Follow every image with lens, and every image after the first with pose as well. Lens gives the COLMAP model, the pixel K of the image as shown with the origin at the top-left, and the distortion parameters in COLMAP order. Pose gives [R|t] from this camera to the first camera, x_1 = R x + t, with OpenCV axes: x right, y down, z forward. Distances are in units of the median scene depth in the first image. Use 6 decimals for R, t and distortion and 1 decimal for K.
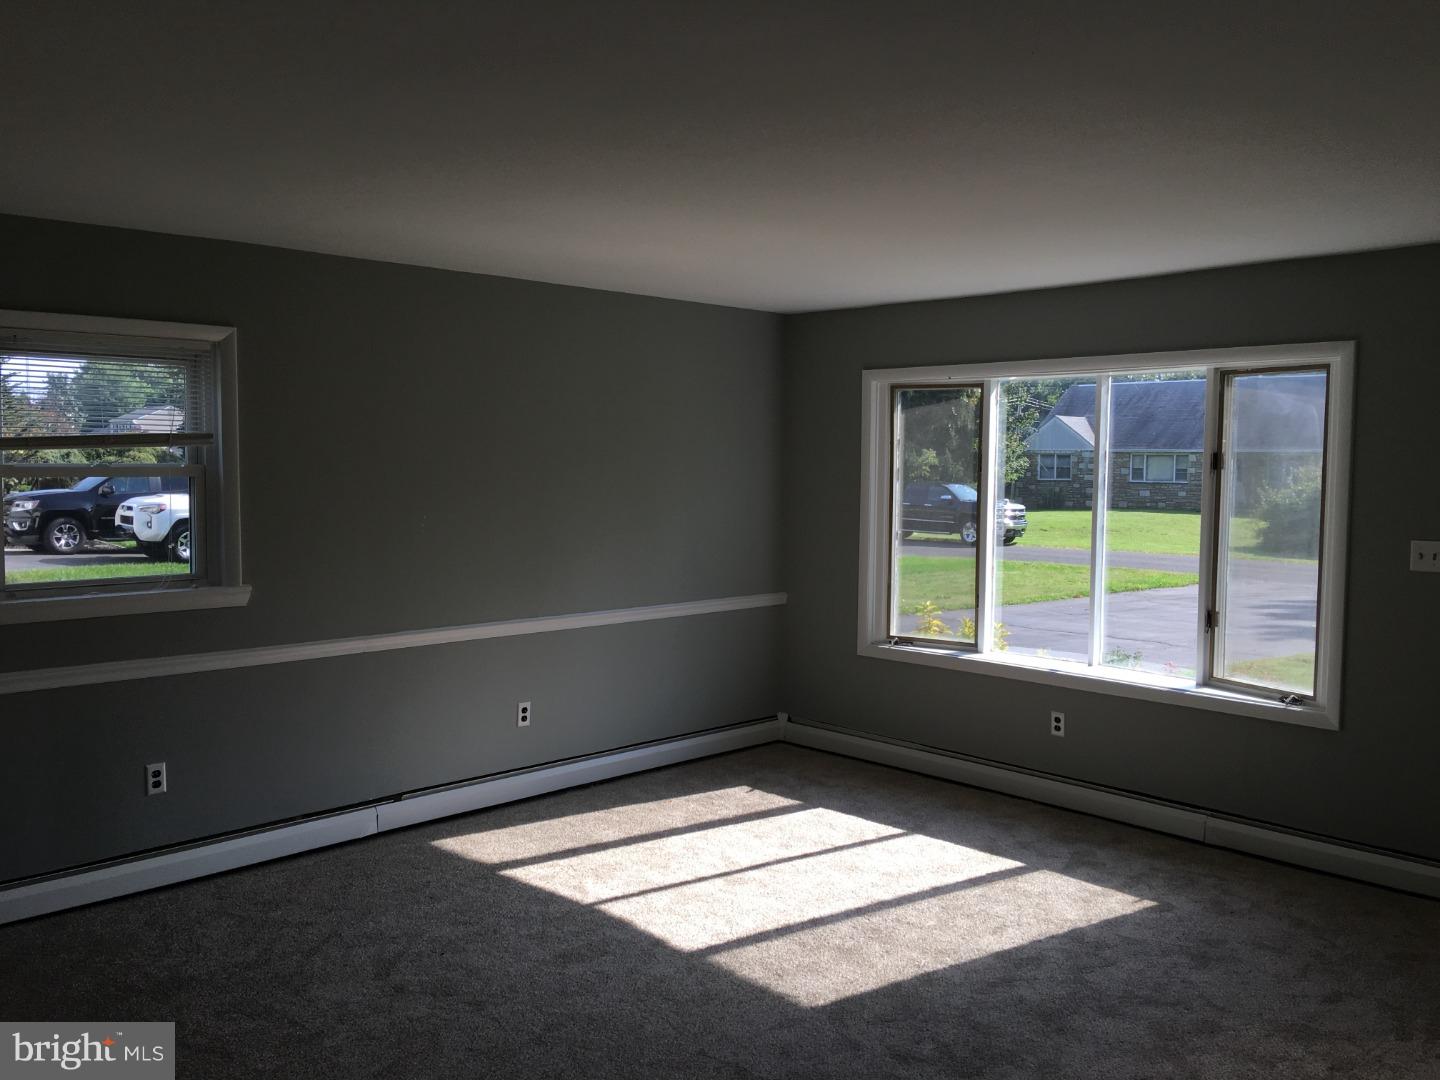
lens RADIAL K [[1211.1, 0, 711.4], [0, 1211.1, 530.9], [0, 0, 1]] dist [0.131724, -0.192673]
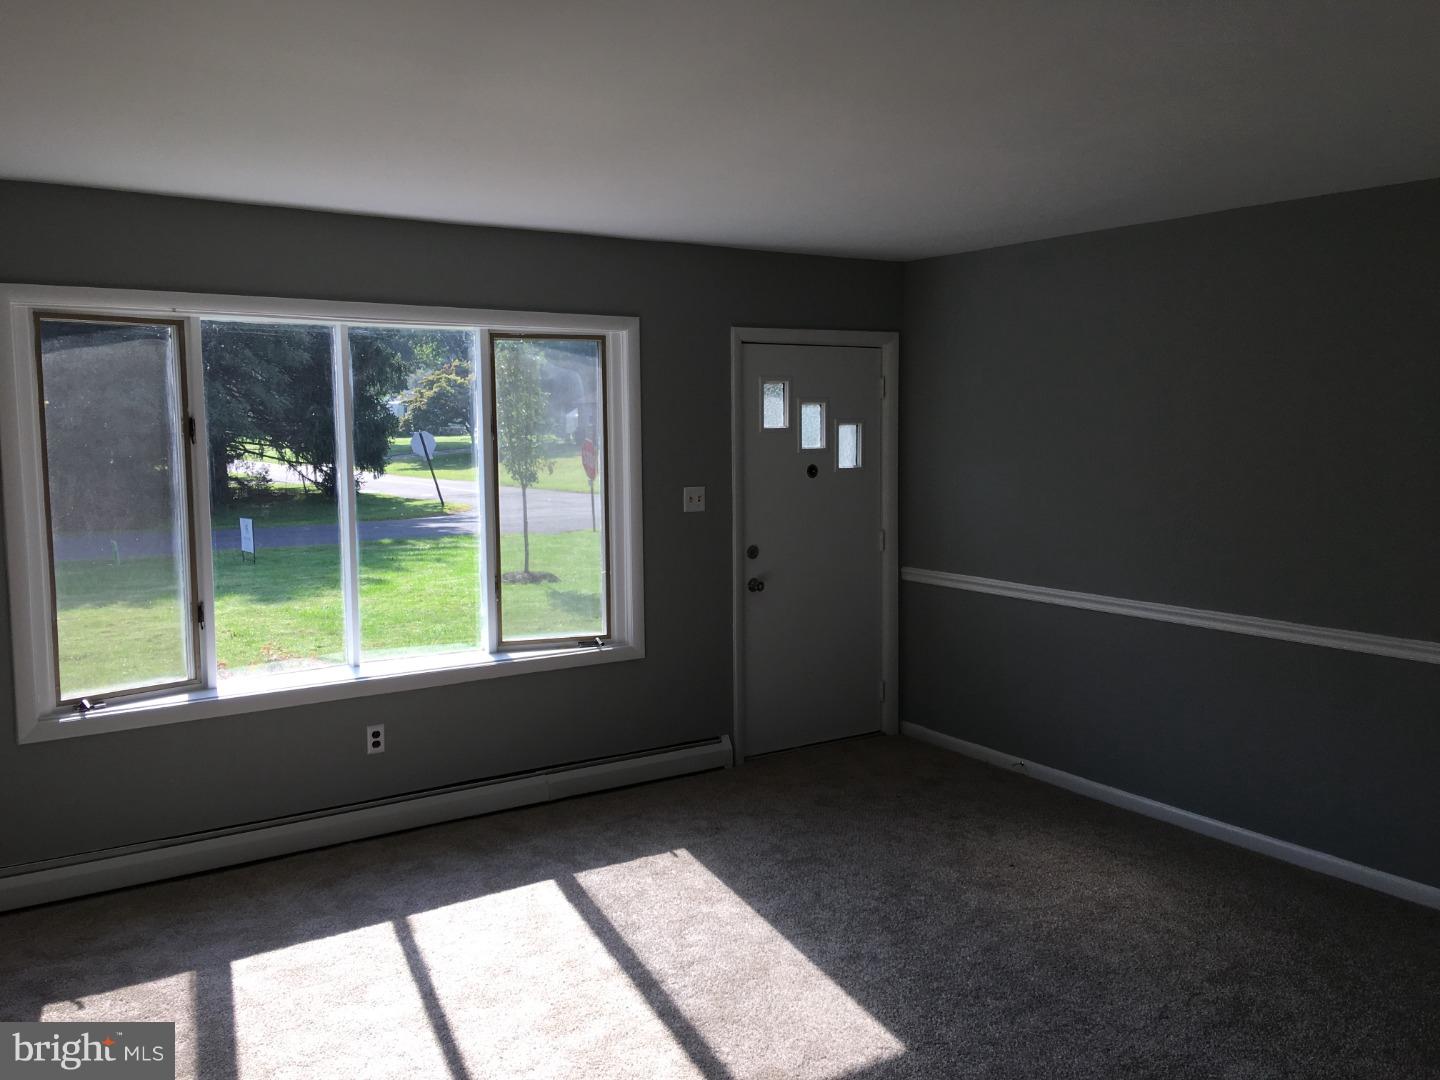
lens RADIAL K [[1211.1, 0, 711.4], [0, 1211.1, 530.9], [0, 0, 1]] dist [0.131724, -0.192673]
pose [[0.179710, -0.095057, 0.979116, -0.526361], [0.072139, 0.993914, 0.083253, -0.041258], [-0.981071, 0.055671, 0.185474, 0.658888]]
